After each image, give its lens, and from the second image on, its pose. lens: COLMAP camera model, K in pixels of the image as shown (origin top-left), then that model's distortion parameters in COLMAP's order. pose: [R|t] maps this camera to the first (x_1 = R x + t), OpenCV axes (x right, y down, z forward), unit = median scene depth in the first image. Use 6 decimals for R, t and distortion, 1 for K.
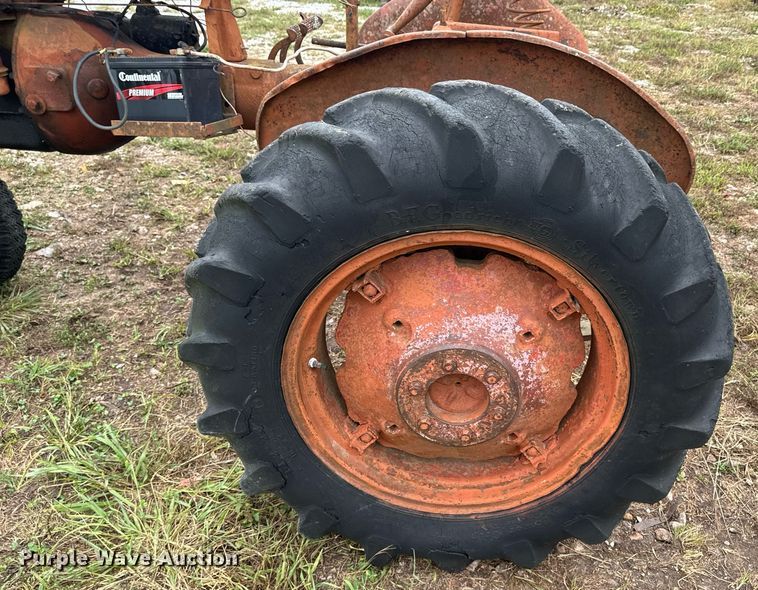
lens RADIAL K [[650.1, 0, 472.7], [0, 650.1, 342.8], [0, 0, 1]] dist [0.093467, -0.115833]
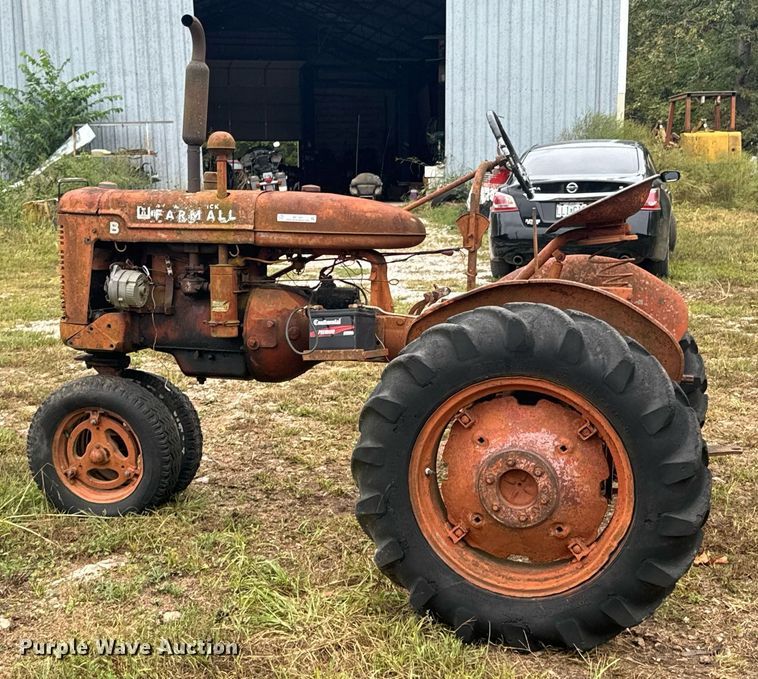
lens RADIAL K [[1122.6, 0, 379.0], [0, 1122.6, 339.5], [0, 0, 1]] dist [0.113393, 0.006389]
pose [[0.963467, -0.023792, -0.266767, 0.368655], [-0.091914, 0.906181, -0.412780, 0.867032], [0.251560, 0.422220, 0.870889, -1.506812]]
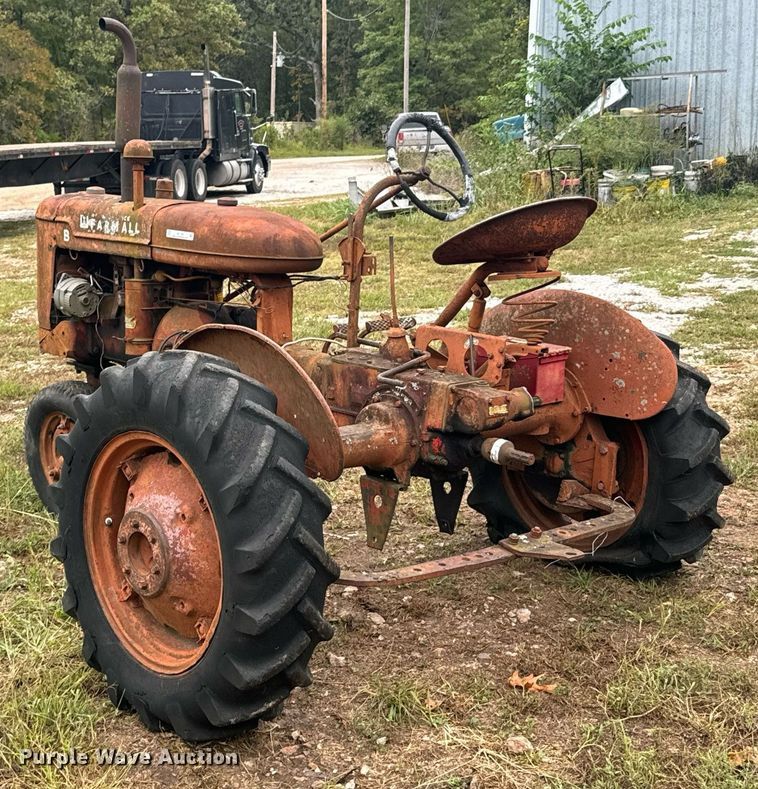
lens RADIAL K [[1345.6, 0, 379.0], [0, 1345.6, 394.5], [0, 0, 1]] dist [0.125199, -0.222798]
pose [[0.681313, 0.081391, -0.727453, 2.355333], [-0.360643, 0.902134, -0.236833, 0.274545], [0.636984, 0.423708, 0.643989, -0.687559]]
